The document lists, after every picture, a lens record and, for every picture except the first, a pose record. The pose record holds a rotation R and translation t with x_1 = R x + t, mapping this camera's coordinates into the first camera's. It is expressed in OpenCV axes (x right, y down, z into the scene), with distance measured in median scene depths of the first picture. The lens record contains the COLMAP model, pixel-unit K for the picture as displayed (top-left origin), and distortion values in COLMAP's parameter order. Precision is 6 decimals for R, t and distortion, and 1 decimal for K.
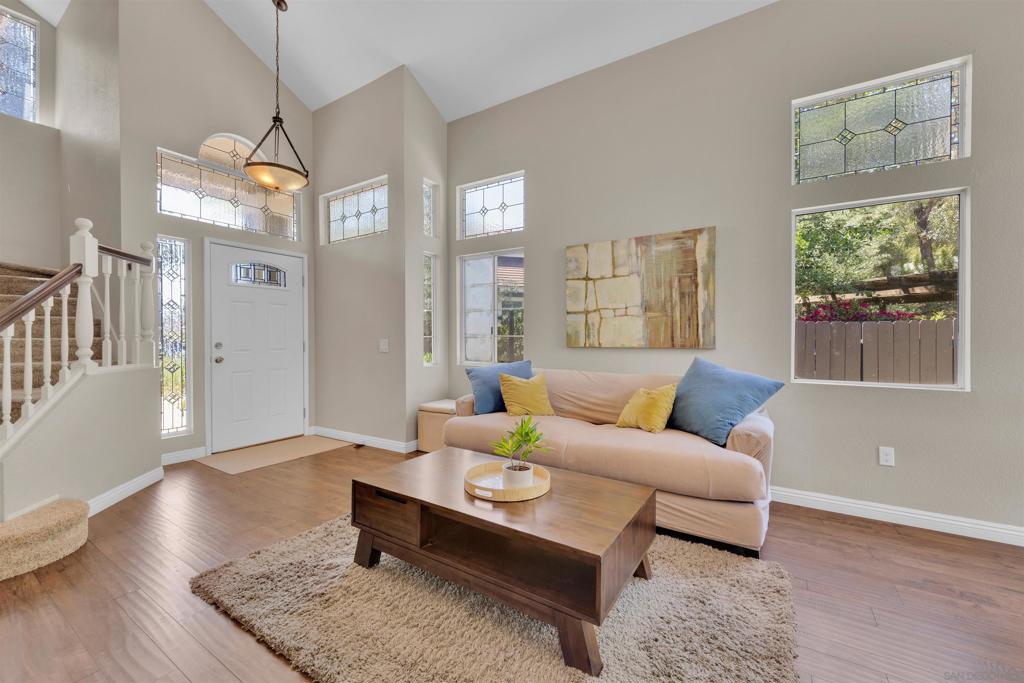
lens RADIAL K [[401.3, 0, 497.1], [0, 401.3, 339.6], [0, 0, 1]] dist [0.009792, -0.004913]
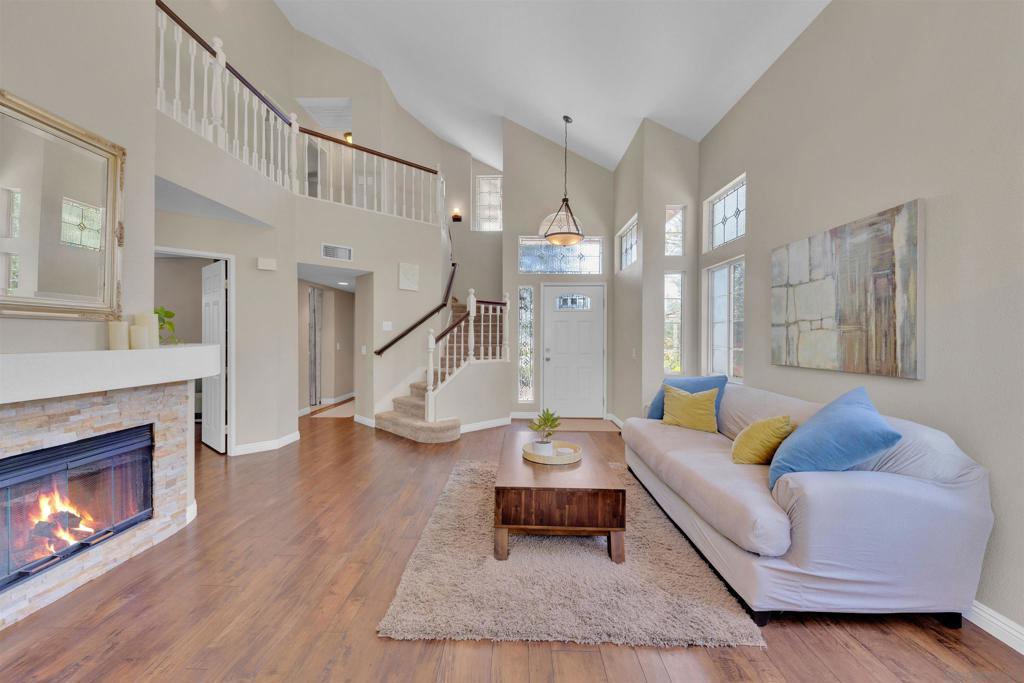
lens RADIAL K [[401.3, 0, 513.4], [0, 401.3, 337.1], [0, 0, 1]] dist [0.009792, -0.004913]
pose [[0.535694, 0.003022, -0.844407, 0.705176], [-0.009100, 0.999956, -0.002194, -0.038271], [0.844363, 0.008859, 0.535698, 0.058178]]
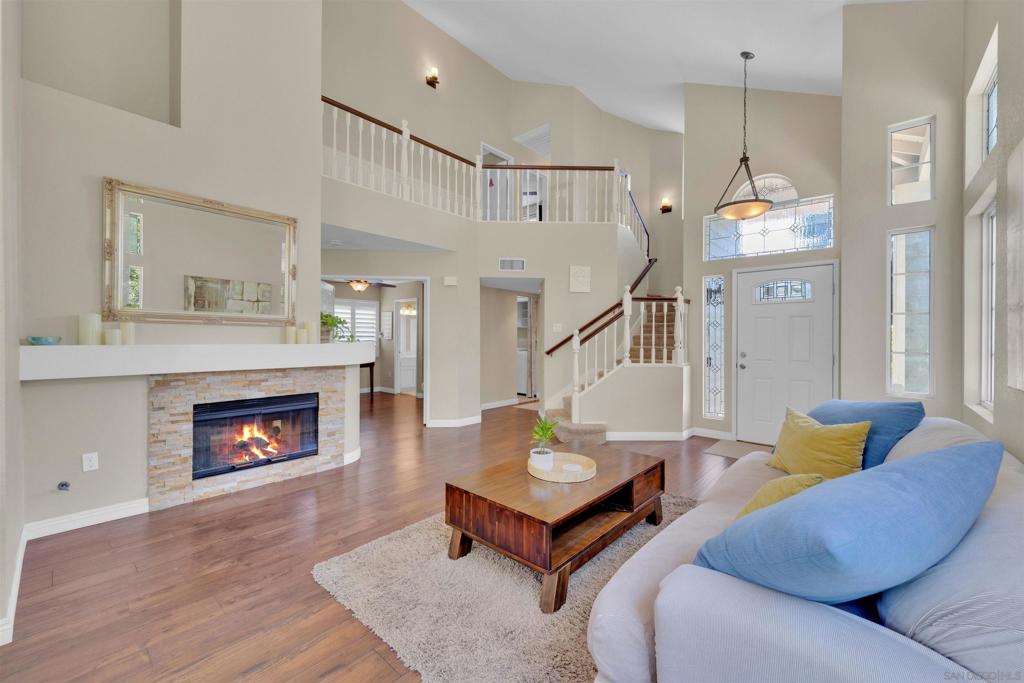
lens RADIAL K [[401.3, 0, 526.0], [0, 401.3, 337.8], [0, 0, 1]] dist [0.009792, -0.004913]
pose [[-0.127149, -0.005038, -0.991871, 0.779028], [-0.009677, 0.999946, -0.003839, -0.031458], [0.991836, 0.009110, -0.127191, 0.635675]]
